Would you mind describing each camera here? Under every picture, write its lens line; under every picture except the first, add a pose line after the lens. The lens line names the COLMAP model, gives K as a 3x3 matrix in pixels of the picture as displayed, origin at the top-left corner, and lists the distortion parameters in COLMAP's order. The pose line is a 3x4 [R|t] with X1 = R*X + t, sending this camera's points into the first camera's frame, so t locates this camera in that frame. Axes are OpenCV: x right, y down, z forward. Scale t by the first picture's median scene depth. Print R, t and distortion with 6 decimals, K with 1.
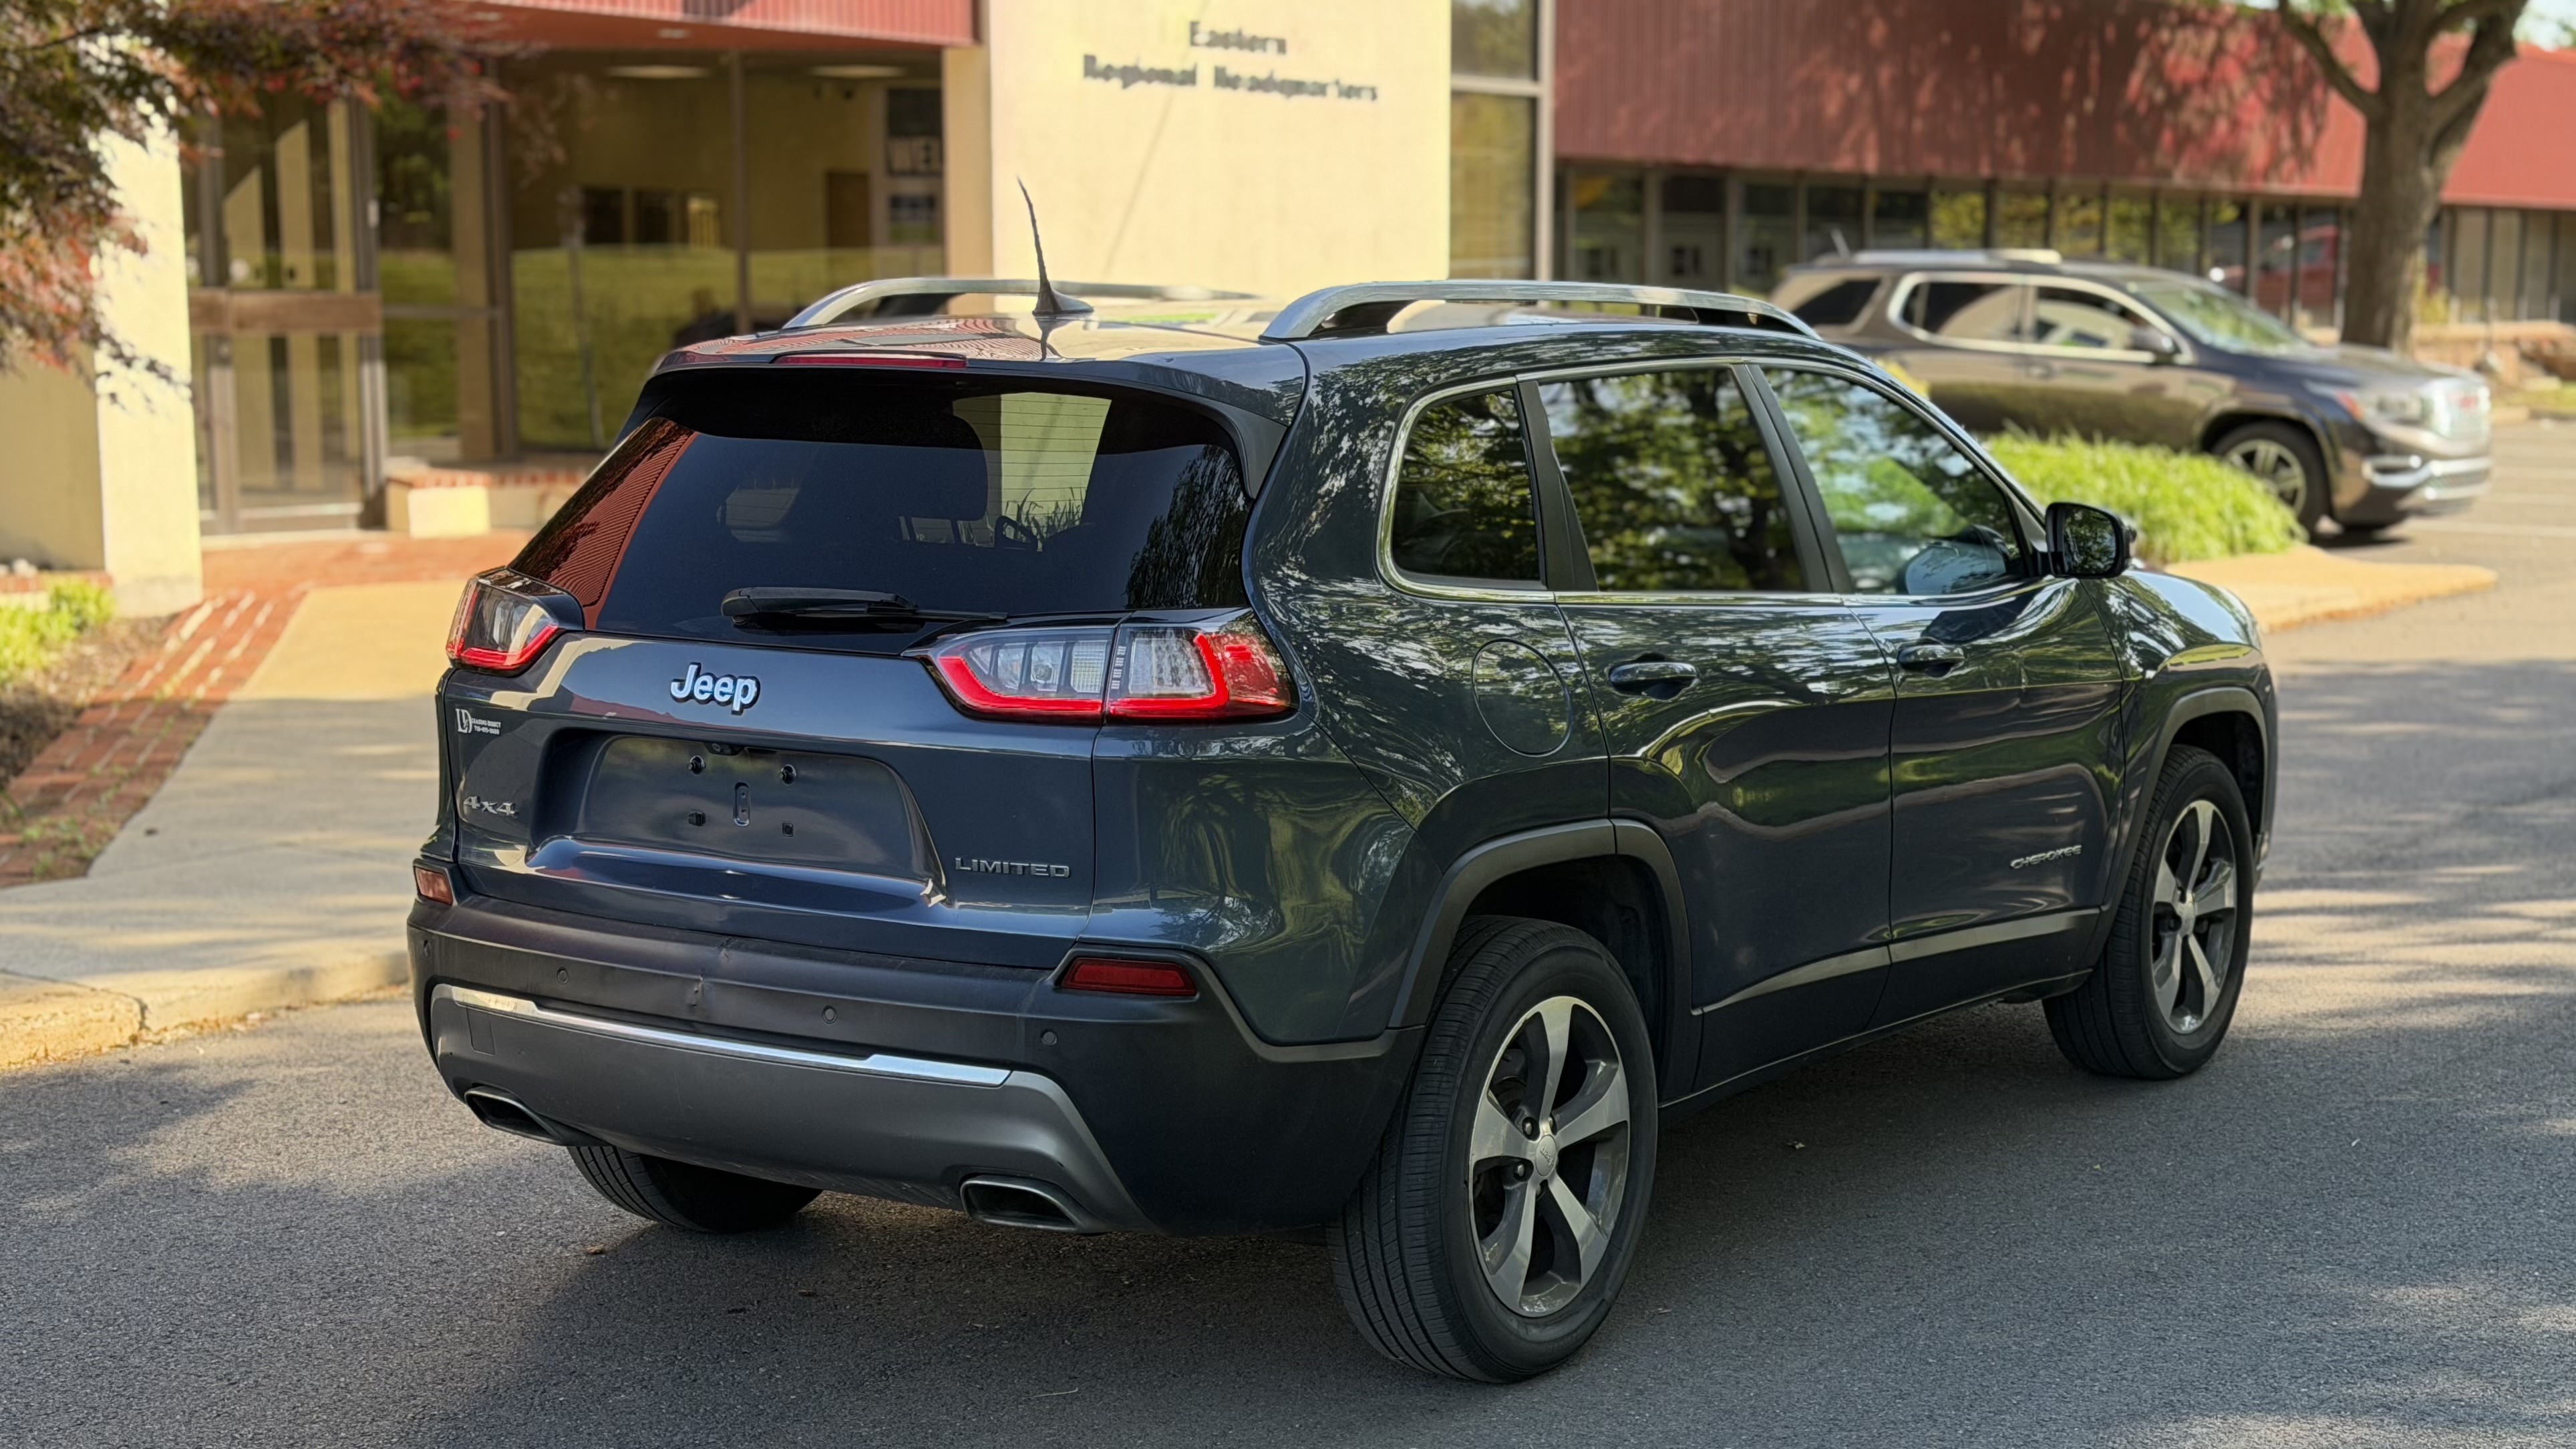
lens RADIAL K [[3711.2, 0, 1284.4], [0, 3711.2, 730.5], [0, 0, 1]] dist [0.115432, 0.000000]
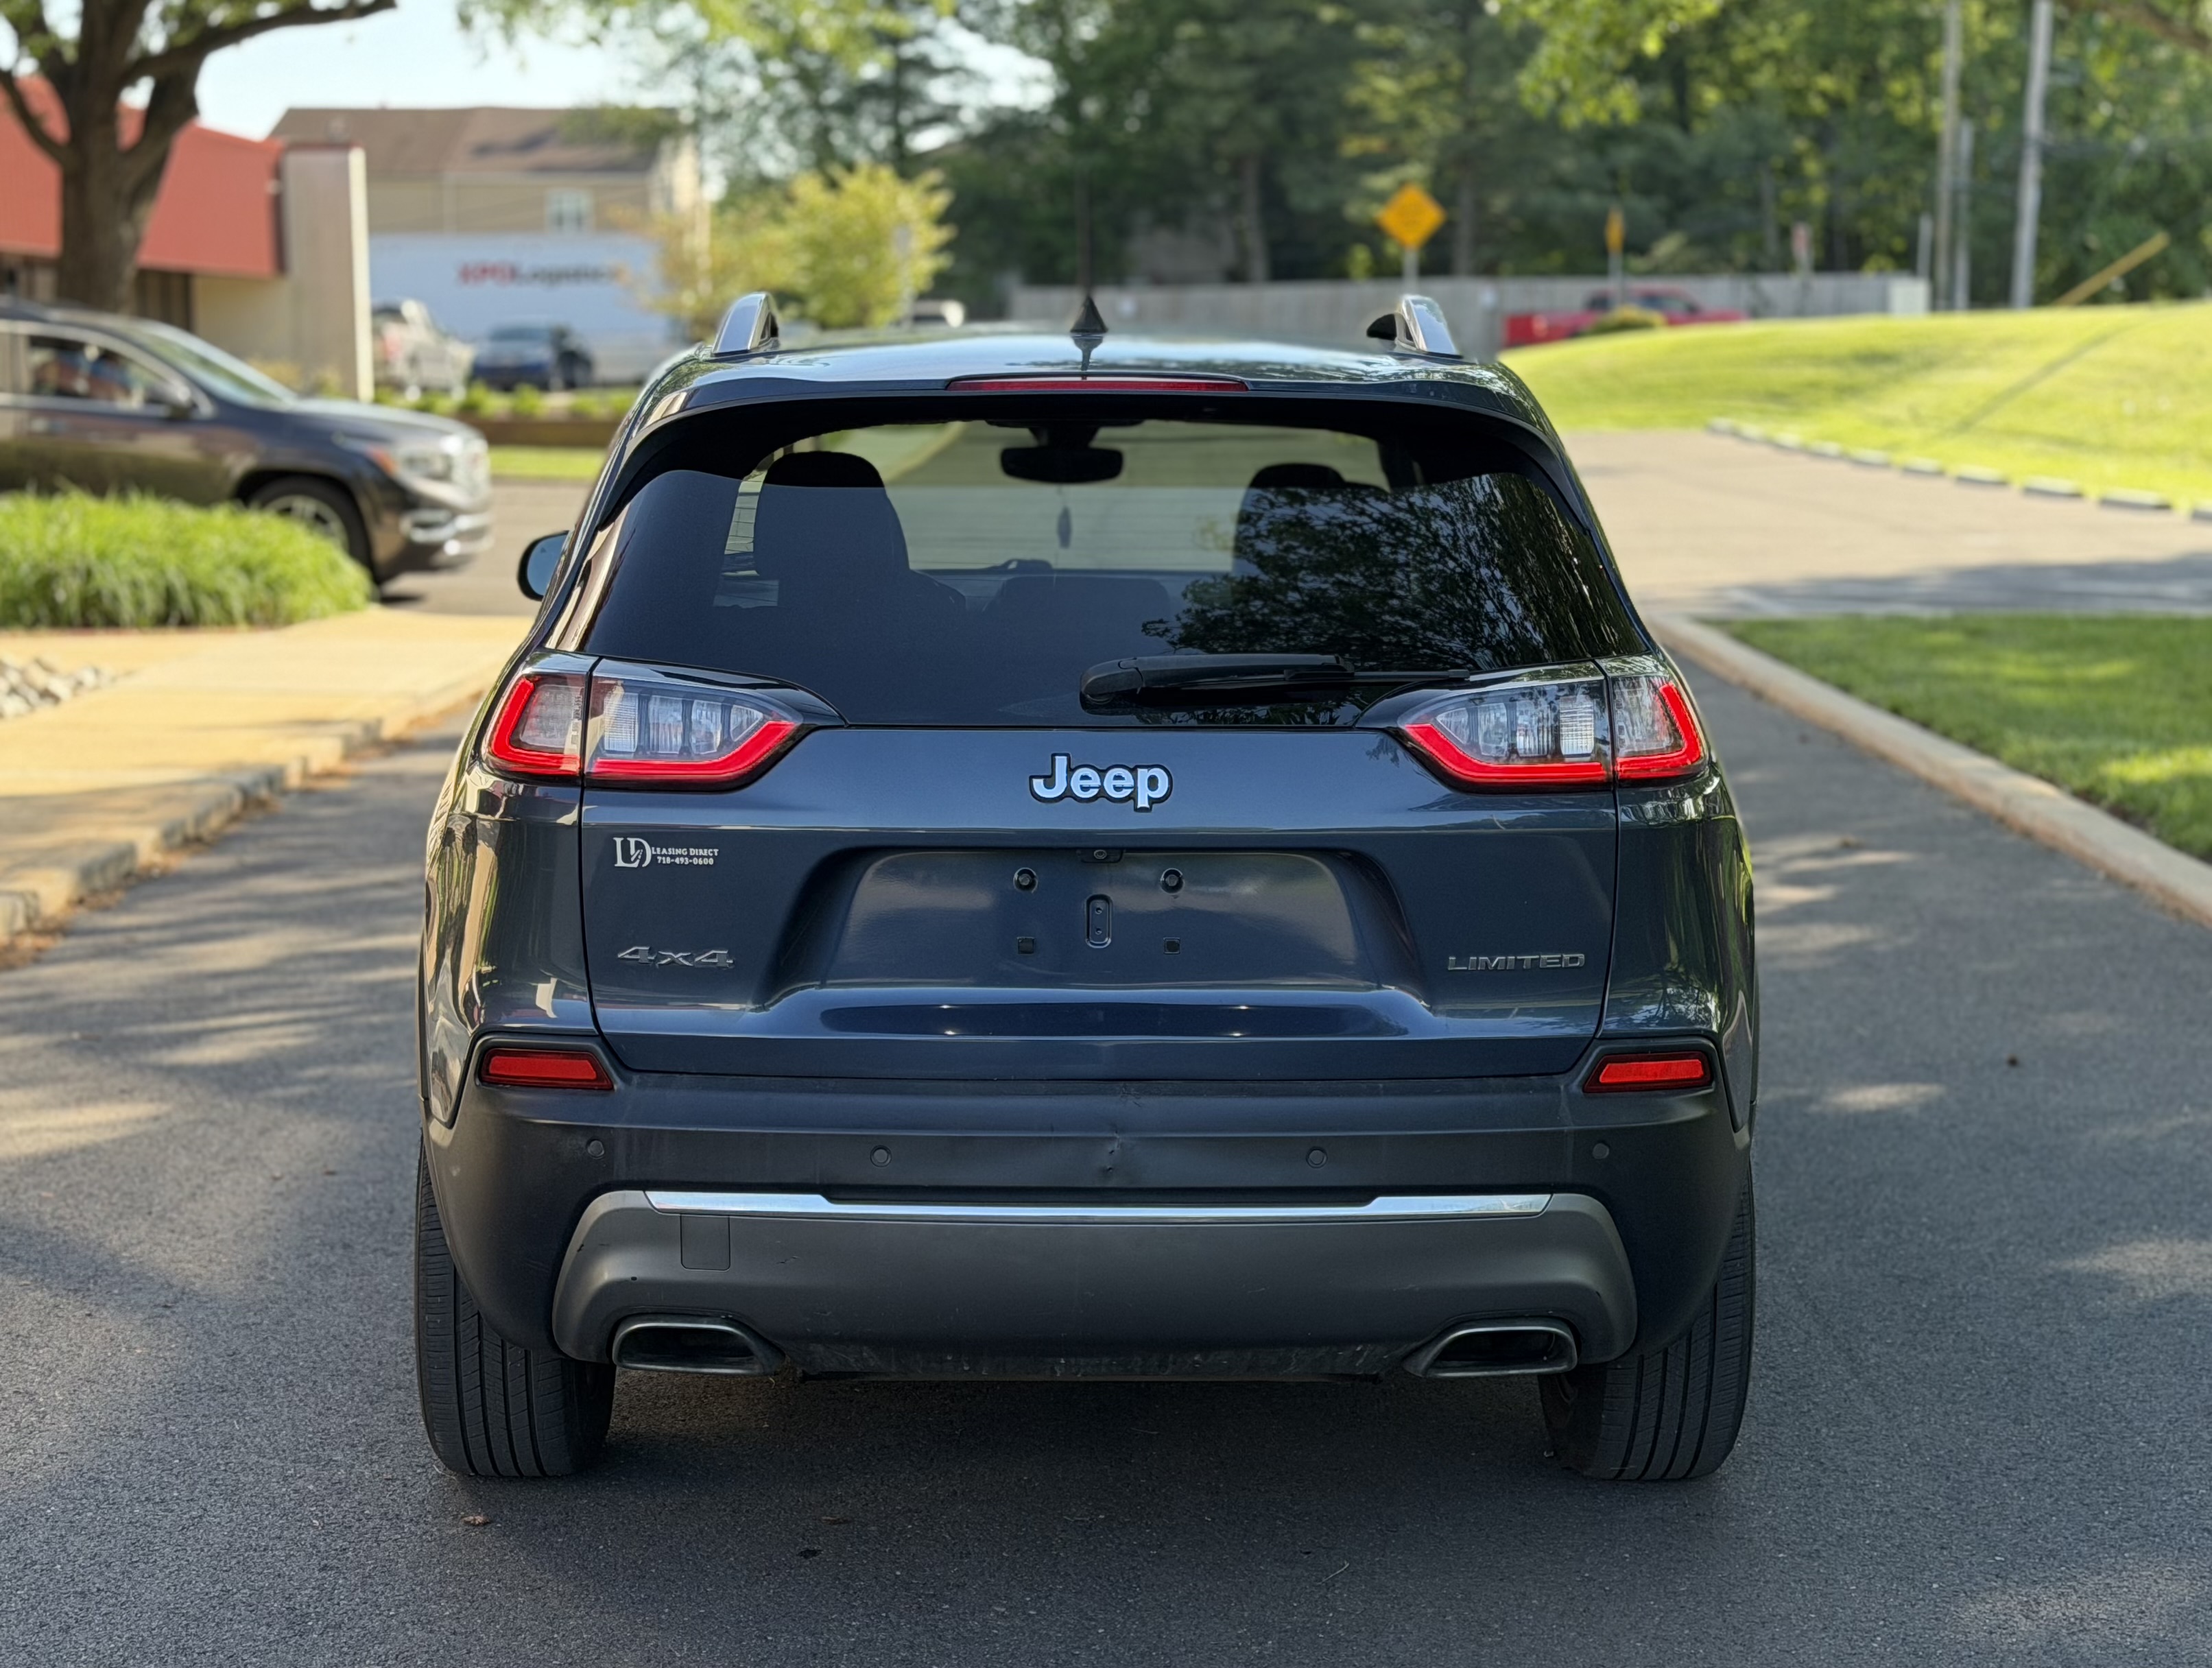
lens RADIAL K [[3750.8, 0, 1103.0], [0, 3750.8, 834.9], [0, 0, 1]] dist [0.169108, 0.000000]
pose [[0.822781, -0.073143, 0.563632, -0.624568], [0.067926, 0.997232, 0.030254, -0.025007], [-0.564284, 0.013393, 0.825472, 0.317570]]
